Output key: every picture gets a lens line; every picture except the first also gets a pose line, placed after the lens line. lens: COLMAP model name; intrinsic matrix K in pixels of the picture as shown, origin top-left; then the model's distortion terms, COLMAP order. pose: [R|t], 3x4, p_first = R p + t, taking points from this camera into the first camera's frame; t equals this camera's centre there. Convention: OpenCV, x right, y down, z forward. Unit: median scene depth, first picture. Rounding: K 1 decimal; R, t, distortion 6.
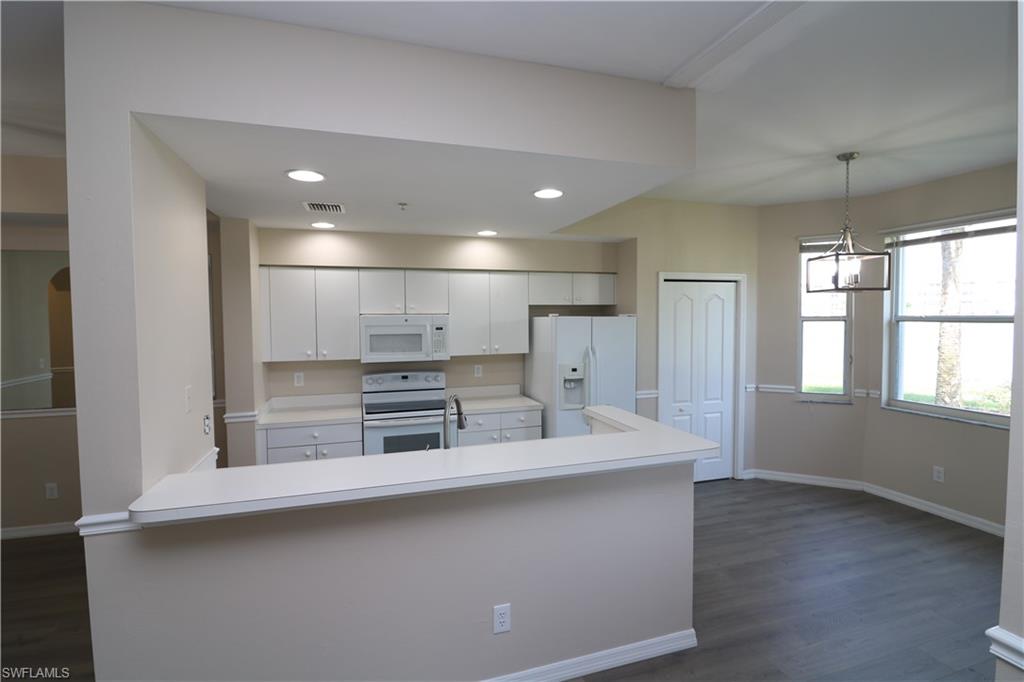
lens RADIAL K [[473.7, 0, 506.6], [0, 473.7, 335.7], [0, 0, 1]] dist [-0.000273, -0.014196]
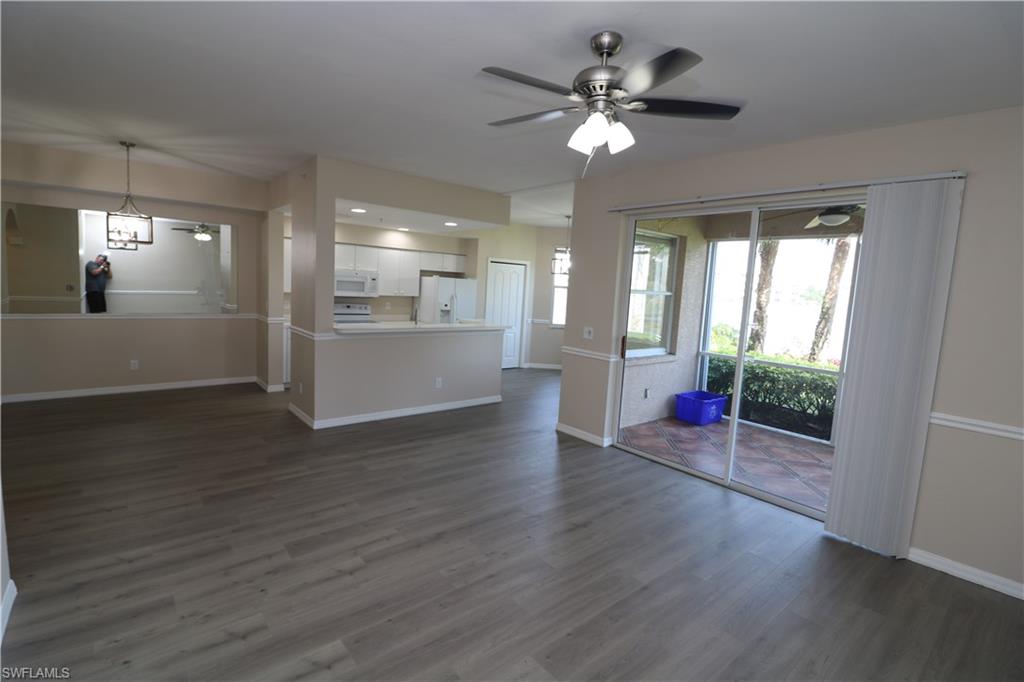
lens RADIAL K [[473.7, 0, 506.6], [0, 473.7, 335.7], [0, 0, 1]] dist [-0.000273, -0.014196]
pose [[0.921901, 0.018142, 0.387001, -0.368588], [-0.047058, 0.996751, 0.065375, 0.056319], [-0.384558, -0.078480, 0.919759, -0.868518]]
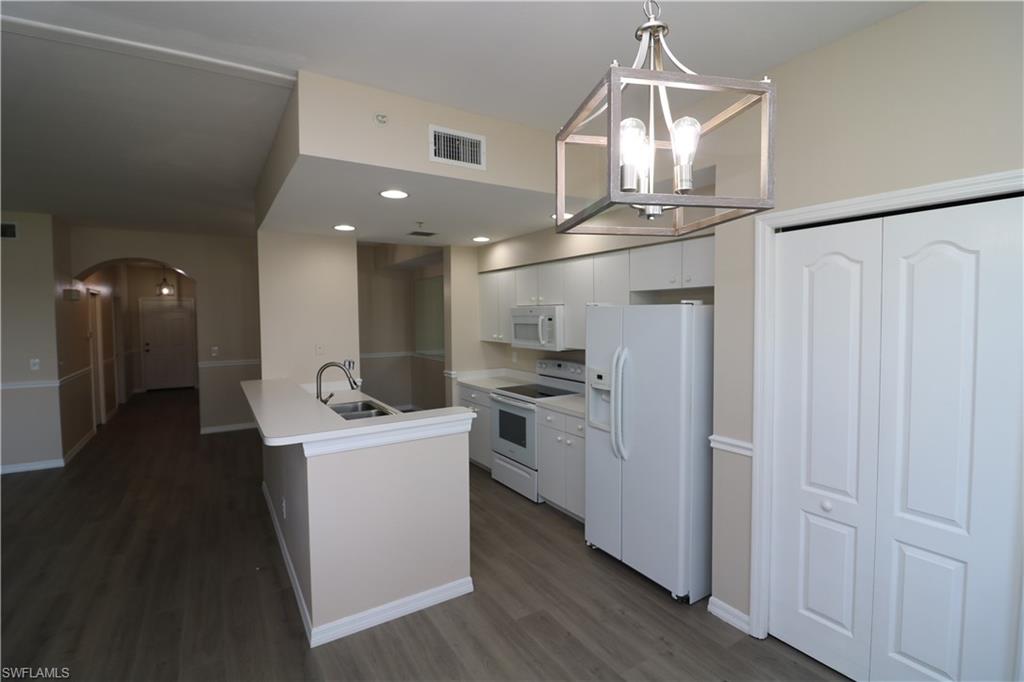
lens RADIAL K [[473.7, 0, 506.6], [0, 473.7, 335.7], [0, 0, 1]] dist [-0.000273, -0.014196]
pose [[0.252373, 0.048090, -0.966434, 0.810600], [-0.031896, 0.998635, 0.041363, -0.019044], [0.967104, 0.020387, 0.253563, 0.651573]]
